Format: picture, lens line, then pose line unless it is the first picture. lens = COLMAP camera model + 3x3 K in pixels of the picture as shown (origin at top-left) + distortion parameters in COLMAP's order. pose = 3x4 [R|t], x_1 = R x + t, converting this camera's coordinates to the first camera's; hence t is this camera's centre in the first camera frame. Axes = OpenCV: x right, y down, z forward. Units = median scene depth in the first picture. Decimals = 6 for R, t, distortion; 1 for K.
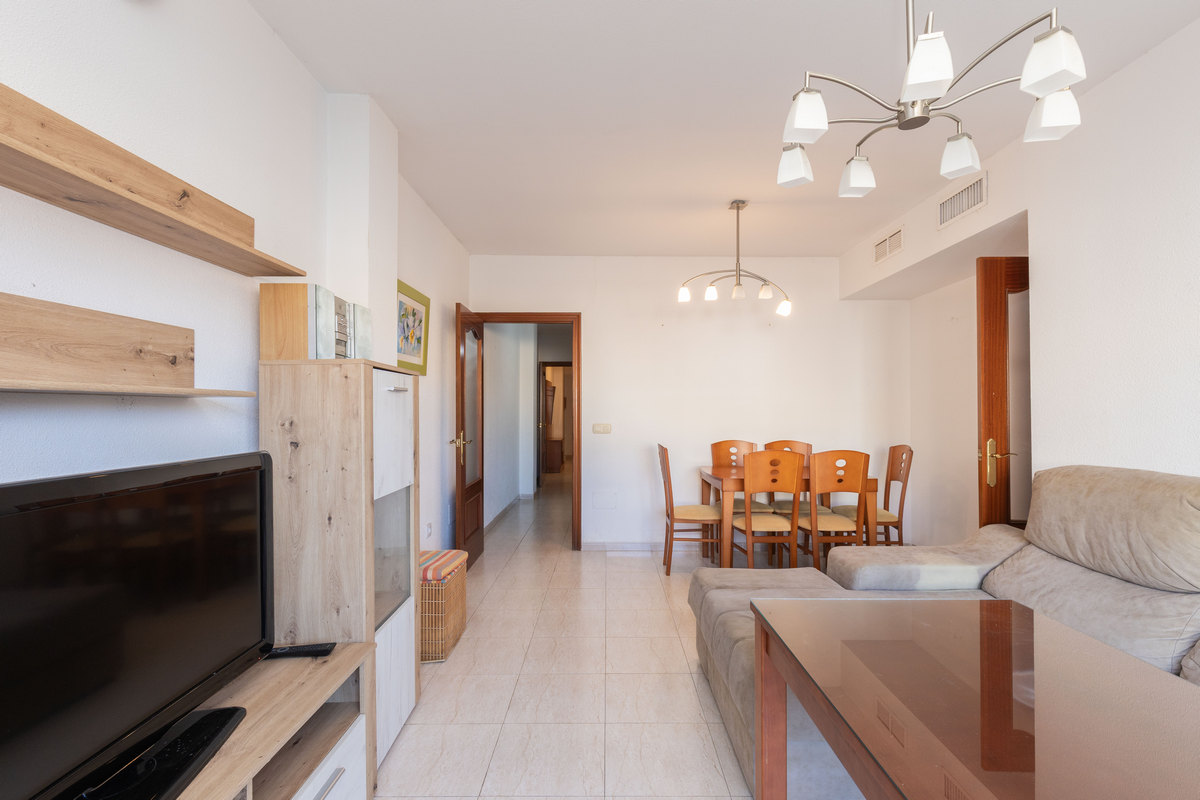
lens RADIAL K [[545.3, 0, 603.0], [0, 545.3, 410.0], [0, 0, 1]] dist [0.006680, 0.000425]
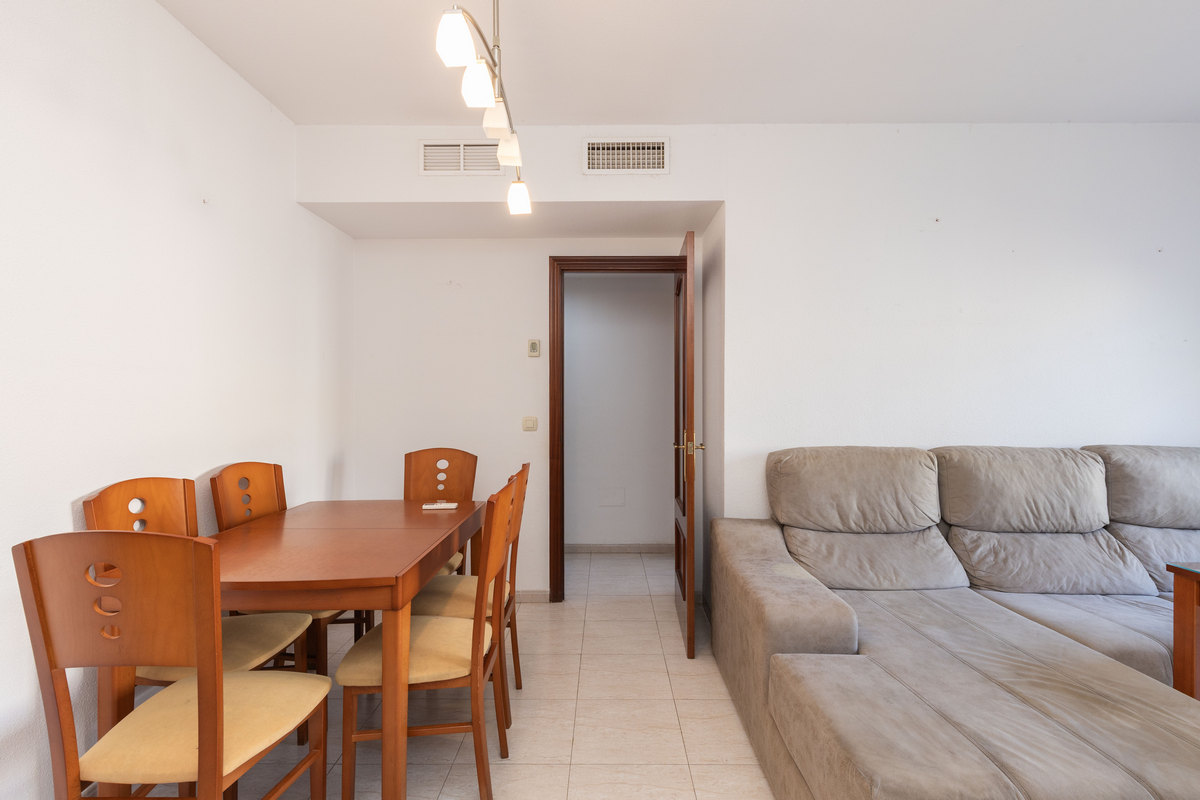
lens RADIAL K [[545.3, 0, 598.5], [0, 545.3, 399.1], [0, 0, 1]] dist [0.006680, 0.000425]
pose [[0.008387, -0.001951, 0.999963, -0.309130], [-0.010842, 0.999939, 0.002042, 0.002468], [-0.999906, -0.010859, 0.008366, 1.578083]]
